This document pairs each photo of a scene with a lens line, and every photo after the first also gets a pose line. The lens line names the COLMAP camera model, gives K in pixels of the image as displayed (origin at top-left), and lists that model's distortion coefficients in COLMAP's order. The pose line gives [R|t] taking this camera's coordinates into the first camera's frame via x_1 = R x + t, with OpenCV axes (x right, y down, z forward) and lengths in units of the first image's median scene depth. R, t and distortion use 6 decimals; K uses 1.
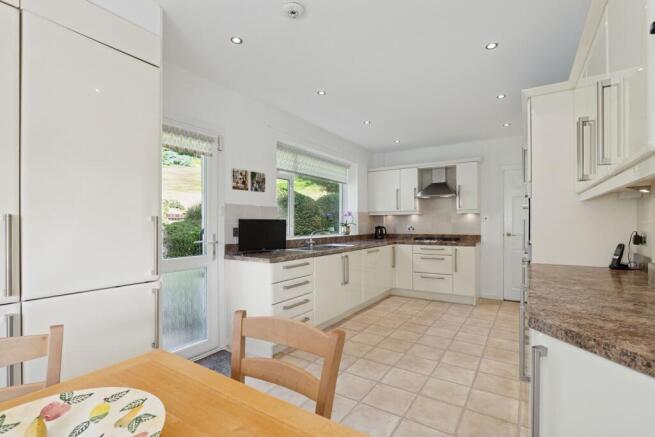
lens RADIAL K [[311.1, 0, 329.9], [0, 311.1, 223.1], [0, 0, 1]] dist [-0.016909, 0.004520]
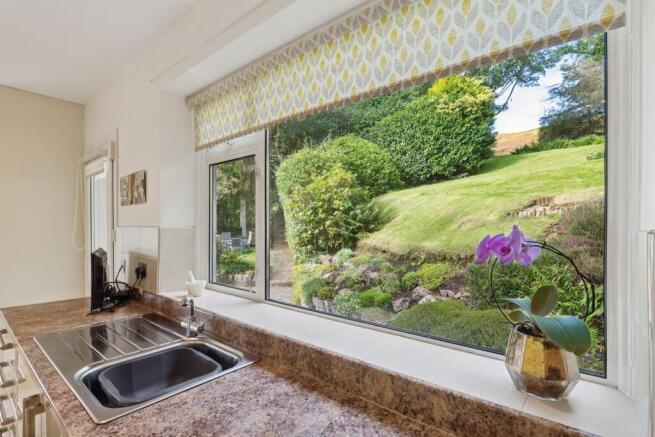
lens RADIAL K [[311.1, 0, 331.8], [0, 311.1, 226.7], [0, 0, 1]] dist [-0.016909, 0.004520]
pose [[-0.119895, -0.000155, -0.992787, 0.312852], [-0.007876, 0.999969, 0.000795, -0.058563], [0.992755, 0.007915, -0.119893, 1.416049]]
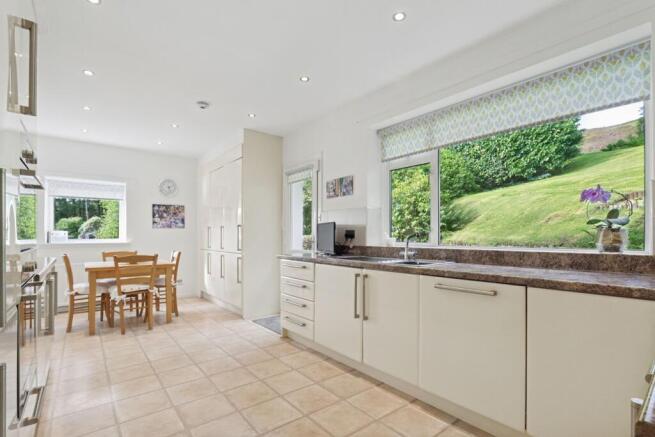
lens RADIAL K [[311.1, 0, 328.8], [0, 311.1, 236.3], [0, 0, 1]] dist [-0.016909, 0.004520]
pose [[-0.316459, 0.001750, -0.948605, 0.734714], [-0.000160, 0.999998, 0.001898, 0.029122], [0.948606, 0.000752, -0.316458, 1.244078]]
